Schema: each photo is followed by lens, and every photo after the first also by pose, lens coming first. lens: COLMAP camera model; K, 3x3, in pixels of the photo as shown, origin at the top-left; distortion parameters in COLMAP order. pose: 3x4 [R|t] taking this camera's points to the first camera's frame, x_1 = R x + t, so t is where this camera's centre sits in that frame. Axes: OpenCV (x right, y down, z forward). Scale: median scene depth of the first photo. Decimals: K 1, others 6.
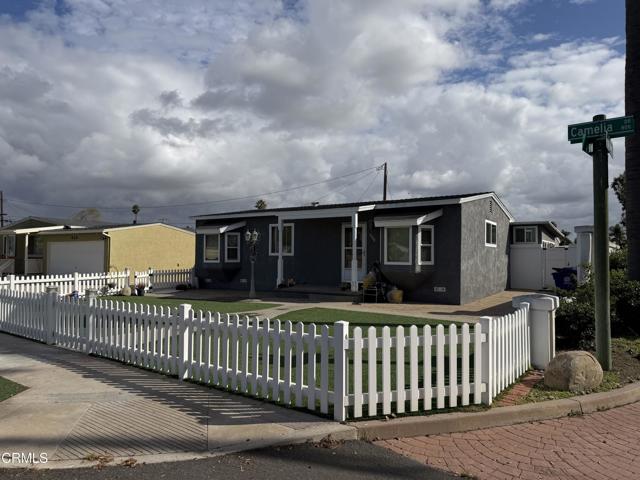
lens RADIAL K [[456.5, 0, 323.8], [0, 456.5, 243.3], [0, 0, 1]] dist [0.042258, -0.052042]
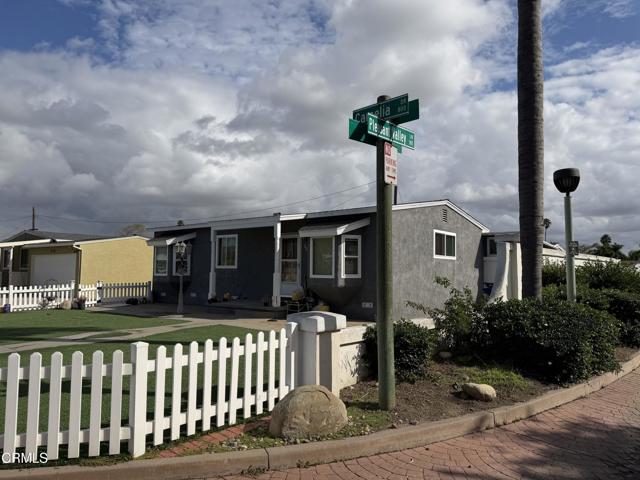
lens RADIAL K [[456.5, 0, 320.3], [0, 456.5, 235.9], [0, 0, 1]] dist [0.042258, -0.052042]
pose [[0.995611, -0.004790, -0.093467, 0.199623], [0.000321, 0.998859, -0.047766, 0.004758], [0.093589, 0.047526, 0.994476, 0.063715]]
